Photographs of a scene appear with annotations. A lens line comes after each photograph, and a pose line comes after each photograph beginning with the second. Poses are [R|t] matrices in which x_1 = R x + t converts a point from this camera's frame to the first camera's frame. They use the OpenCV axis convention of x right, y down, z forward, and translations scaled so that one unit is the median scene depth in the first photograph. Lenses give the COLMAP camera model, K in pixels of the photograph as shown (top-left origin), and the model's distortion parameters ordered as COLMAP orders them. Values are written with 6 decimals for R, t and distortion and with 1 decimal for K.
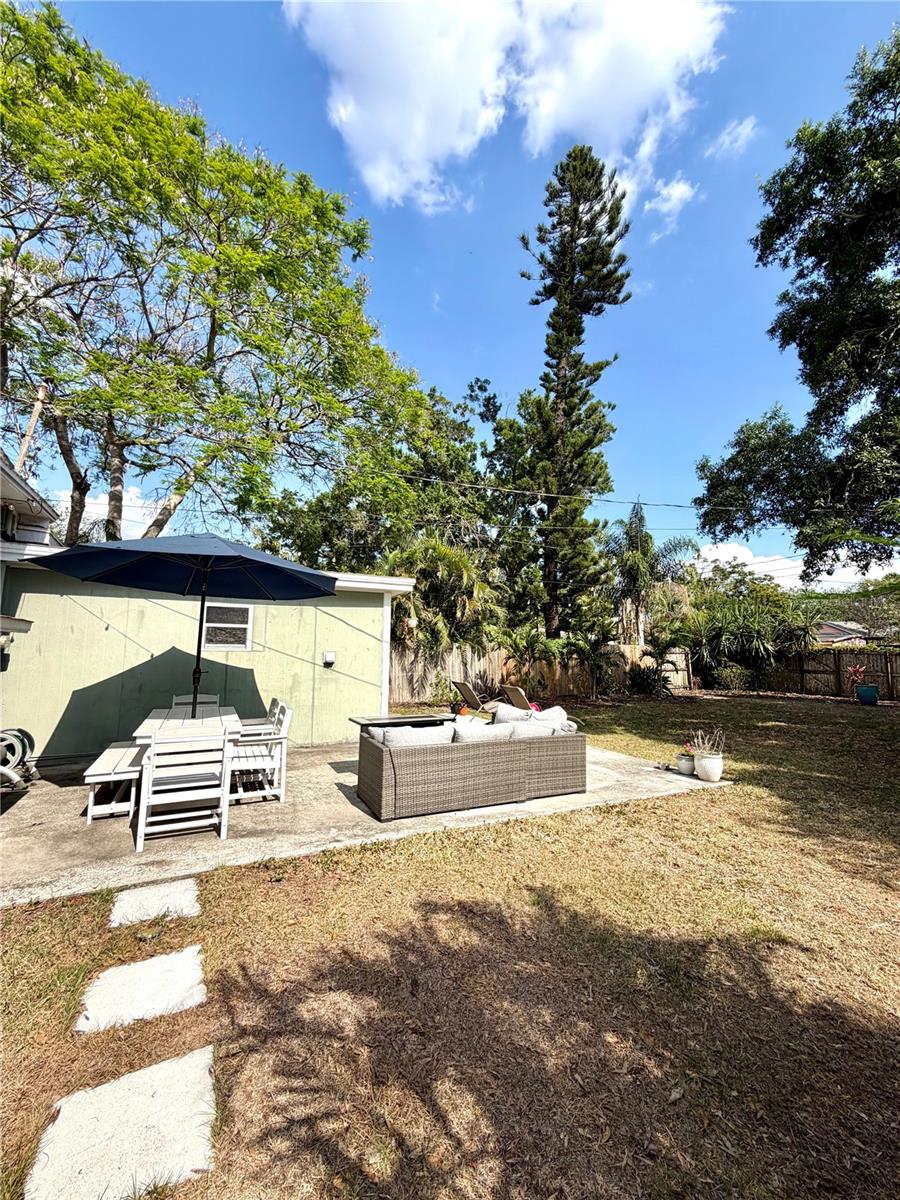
lens RADIAL K [[476.3, 0, 450.5], [0, 476.3, 598.2], [0, 0, 1]] dist [-0.007604, 0.000226]
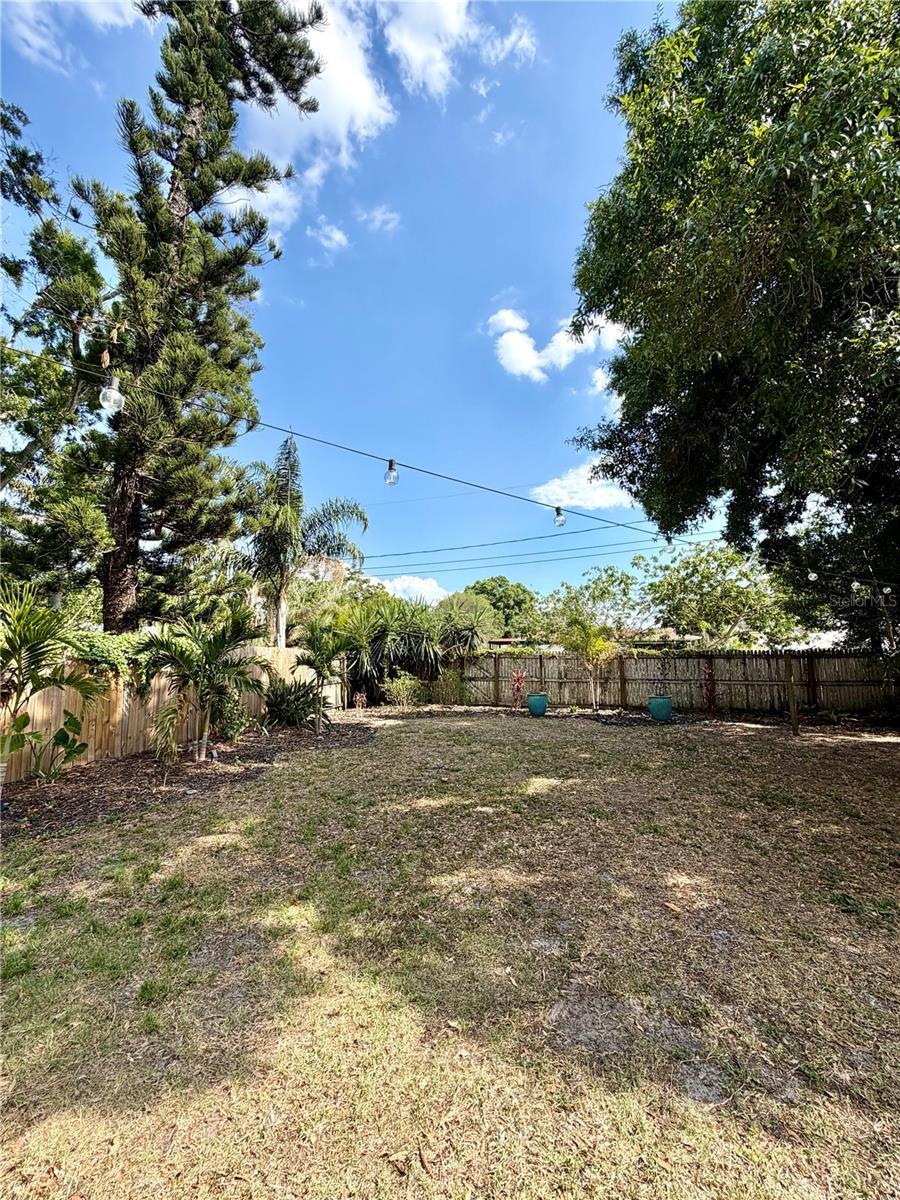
lens RADIAL K [[476.3, 0, 451.4], [0, 476.3, 598.6], [0, 0, 1]] dist [-0.007604, 0.000226]
pose [[0.707275, 0.075071, 0.702942, 0.111524], [-0.067749, 0.996967, -0.038305, 0.045212], [-0.703685, -0.020531, 0.710215, 0.418871]]
